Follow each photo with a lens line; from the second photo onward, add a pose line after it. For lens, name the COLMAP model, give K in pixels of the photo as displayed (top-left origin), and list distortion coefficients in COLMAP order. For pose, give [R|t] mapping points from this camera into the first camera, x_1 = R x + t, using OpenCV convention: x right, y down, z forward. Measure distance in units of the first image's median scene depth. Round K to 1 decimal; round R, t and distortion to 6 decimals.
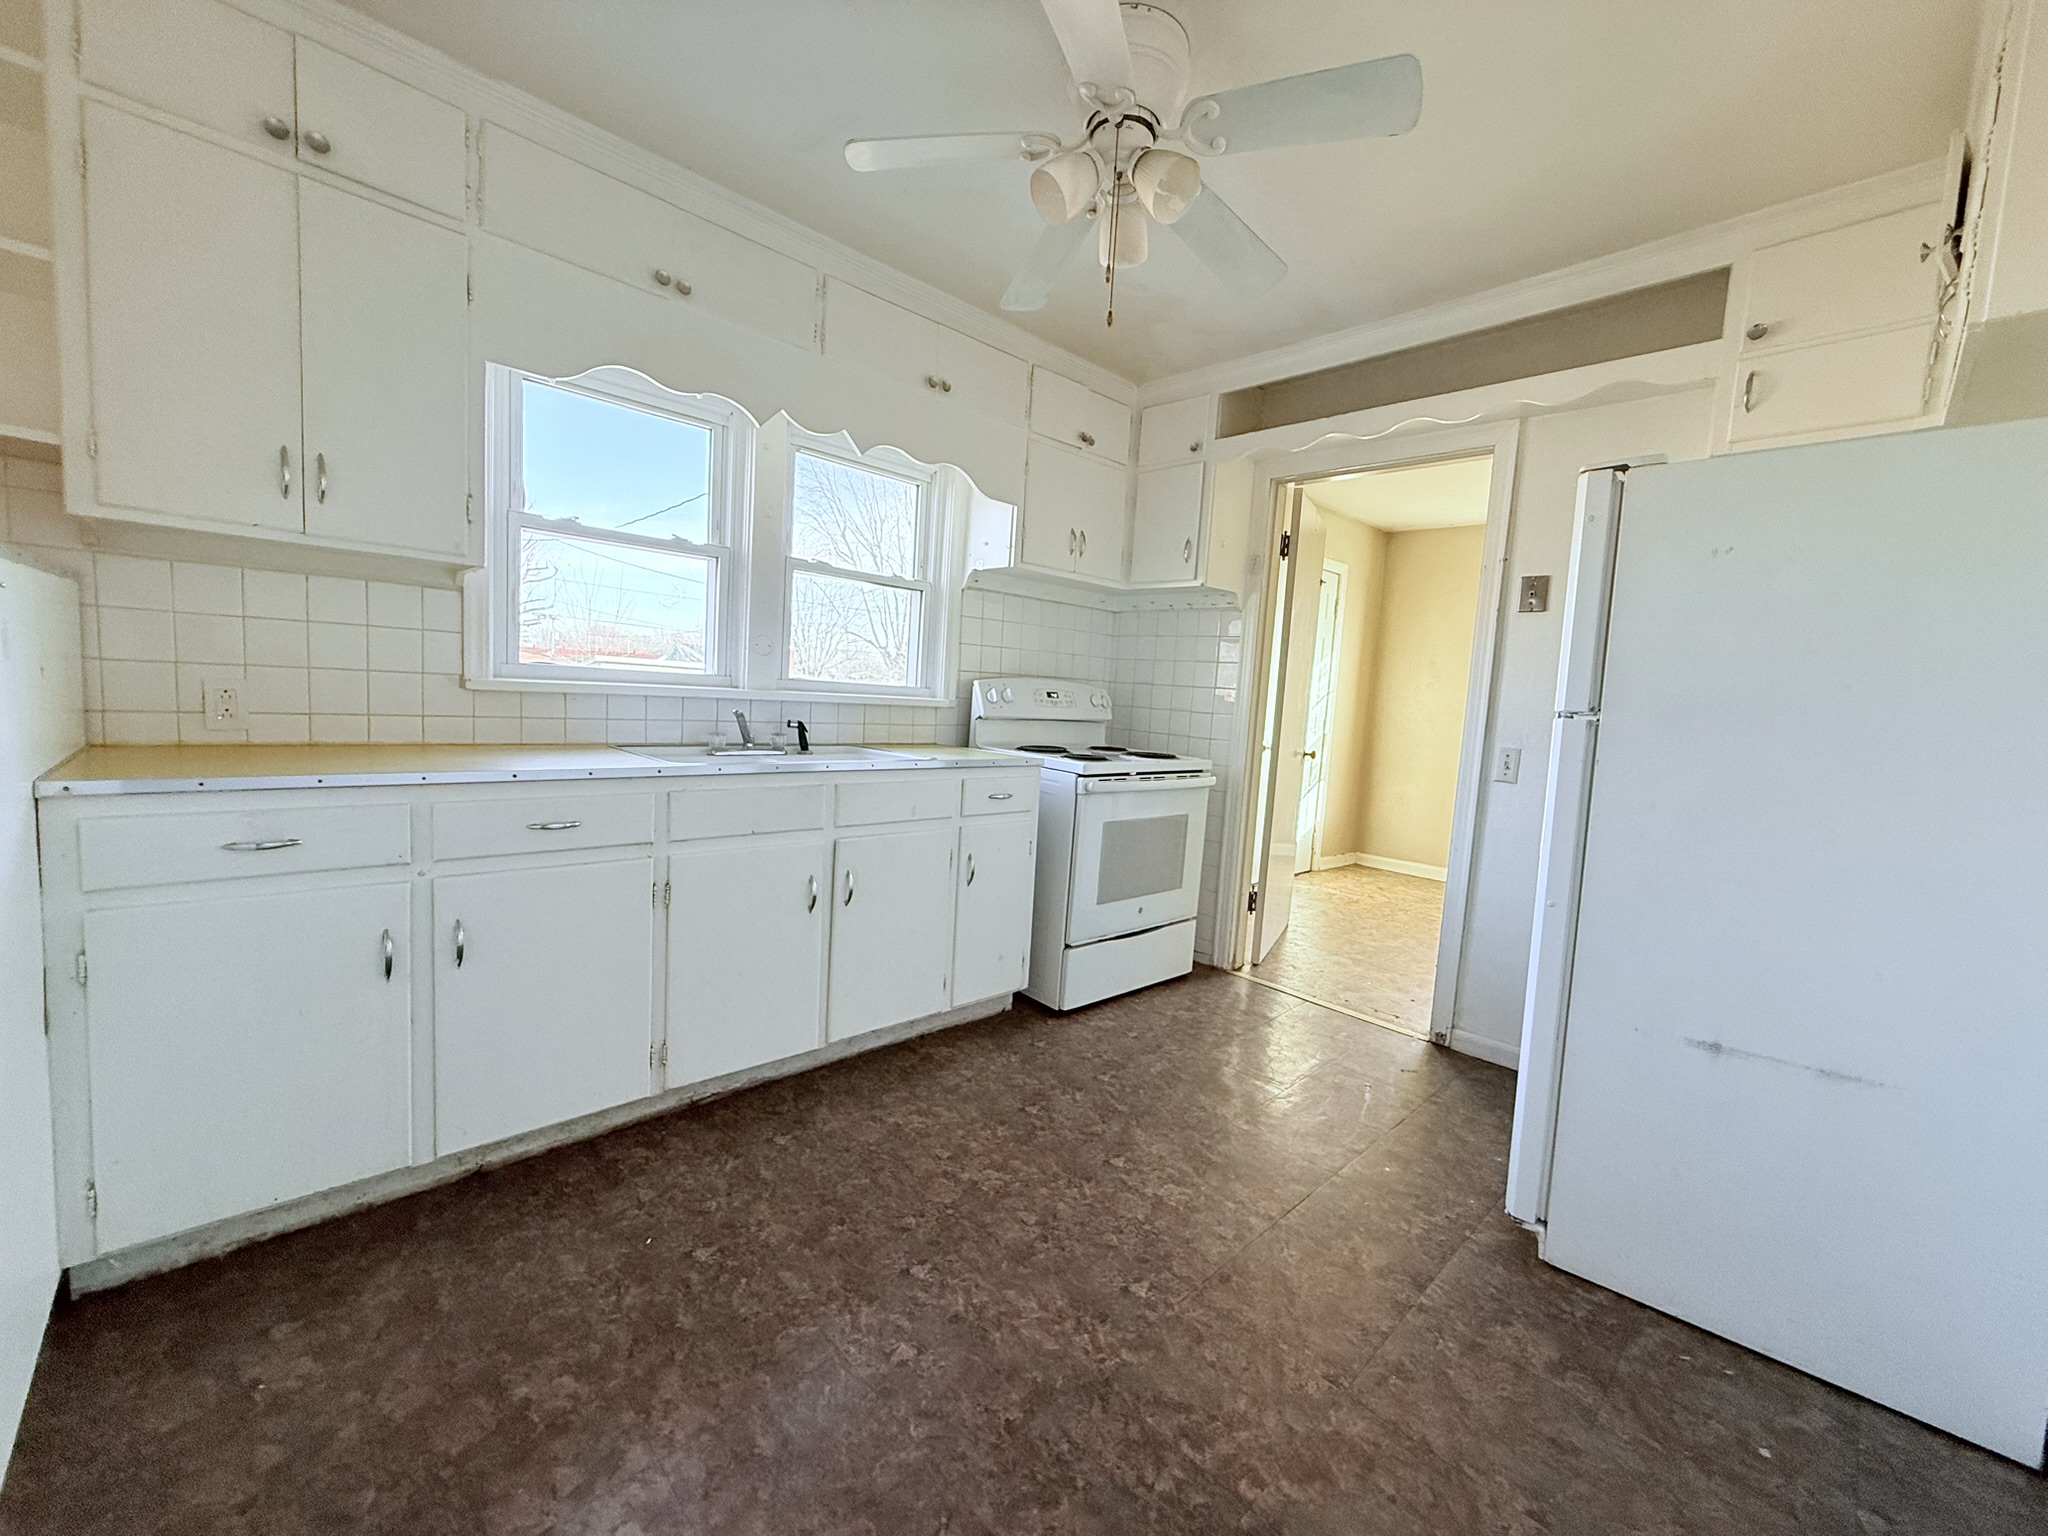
lens RADIAL K [[810.6, 0, 1024.0], [0, 810.6, 768.0], [0, 0, 1]] dist [-0.000700, -0.000120]
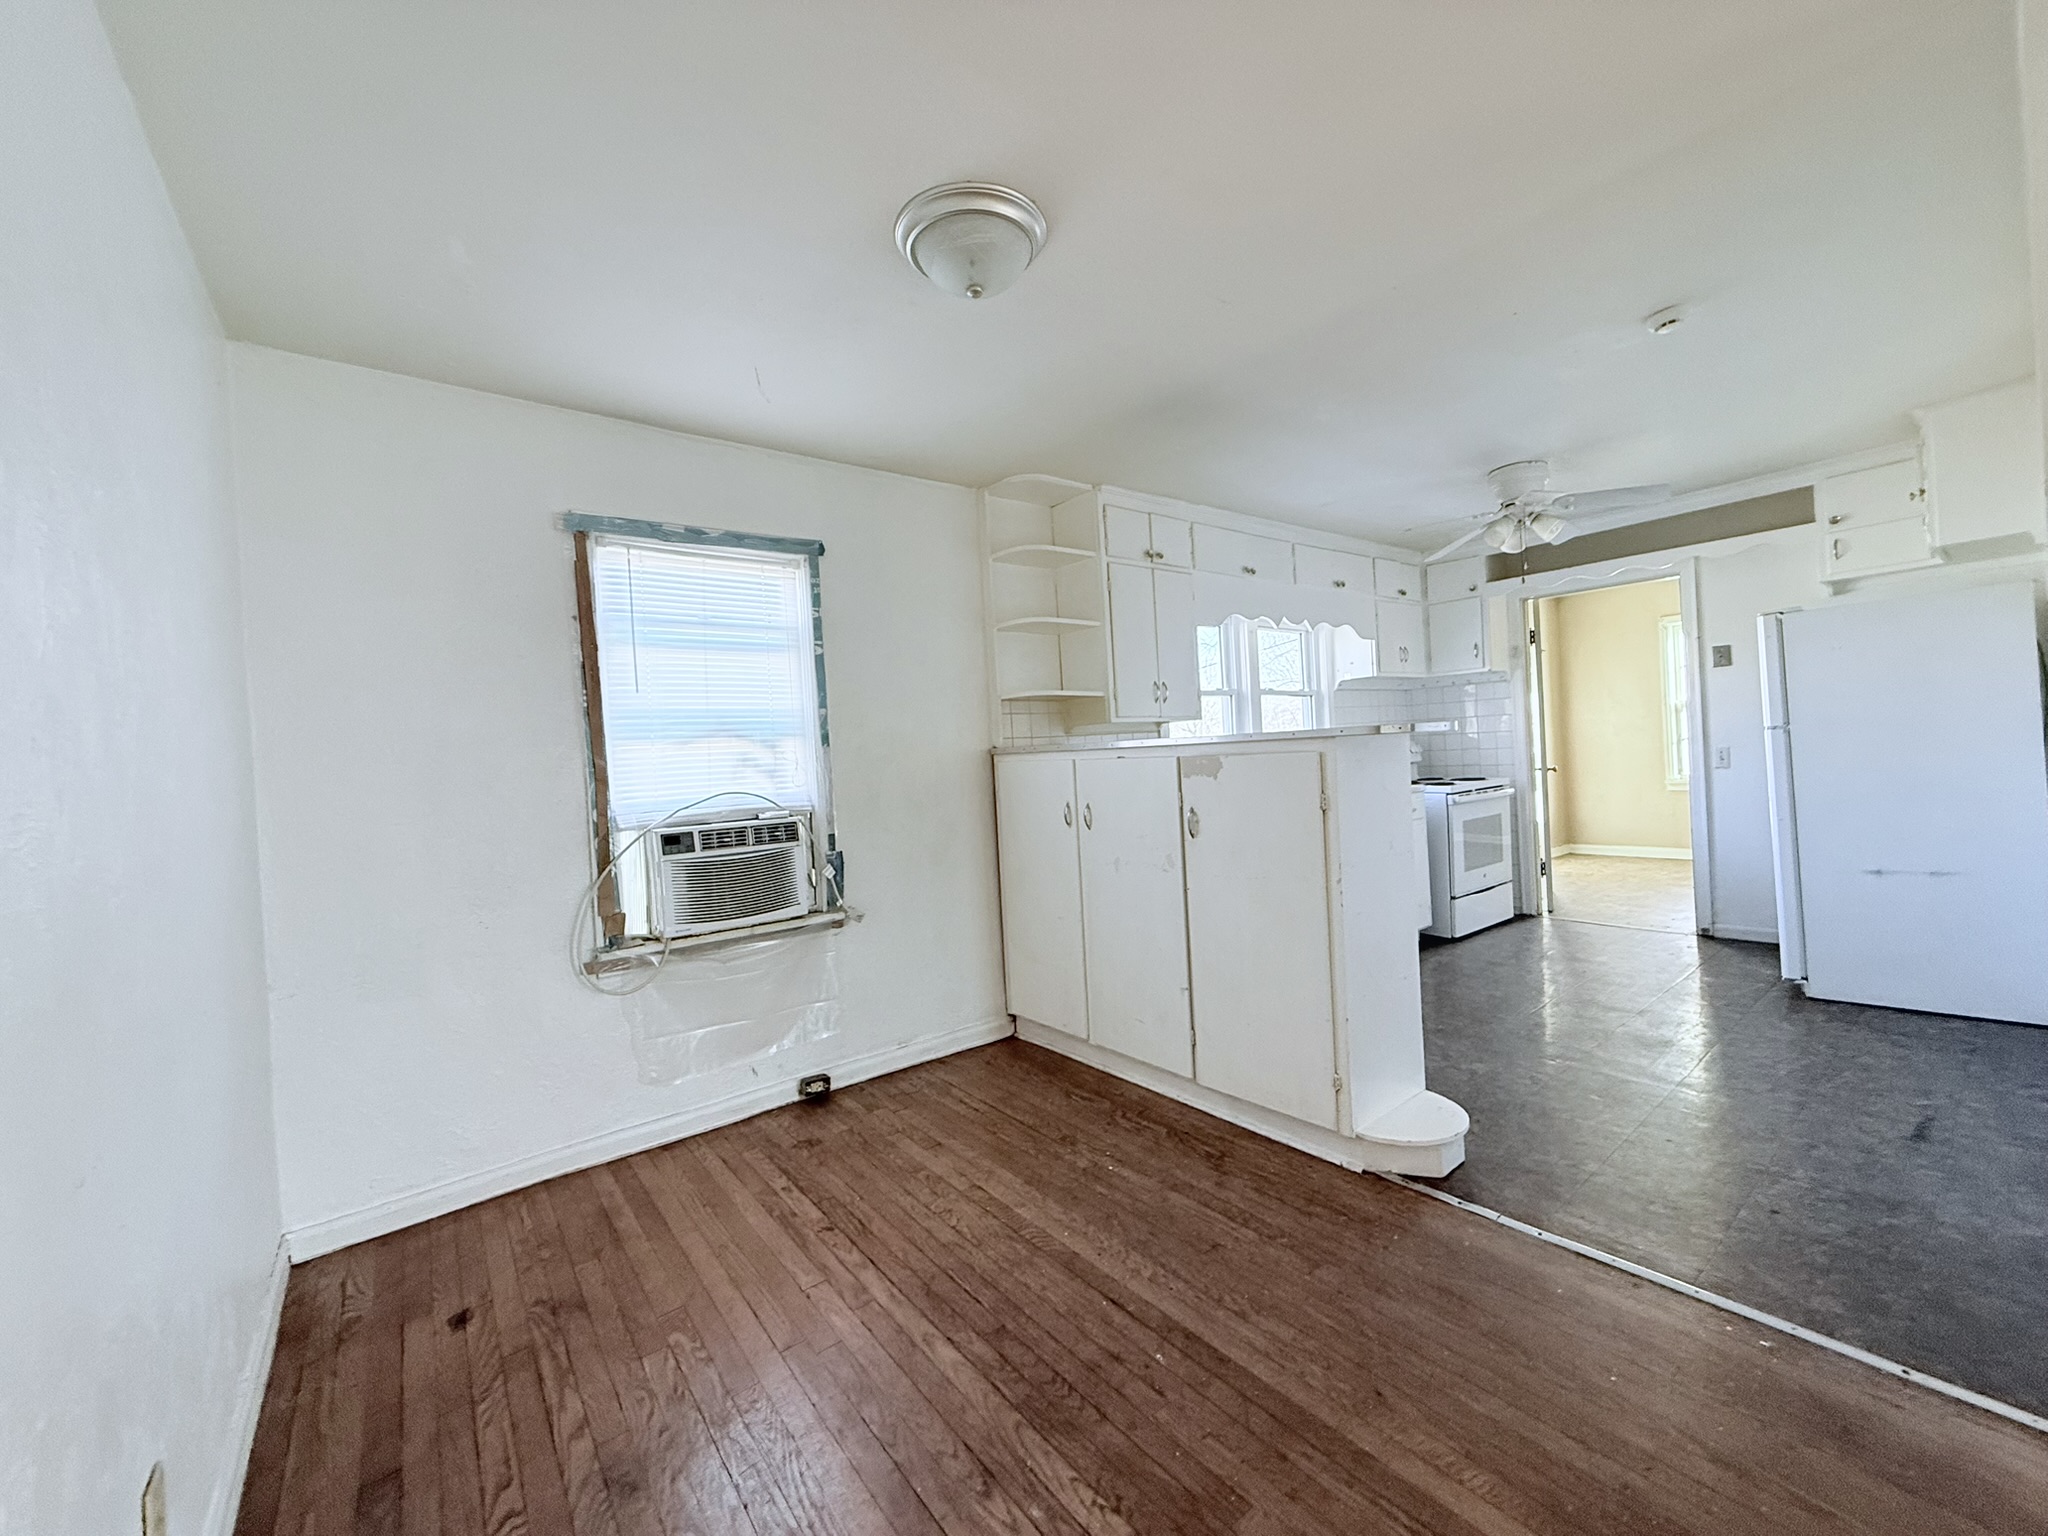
lens RADIAL K [[810.6, 0, 1024.0], [0, 810.6, 768.0], [0, 0, 1]] dist [-0.000700, -0.000120]
pose [[0.988153, -0.117141, -0.099157, -0.608176], [0.108782, 0.990348, -0.085894, 0.004254], [0.108262, 0.074090, 0.991358, -0.743743]]
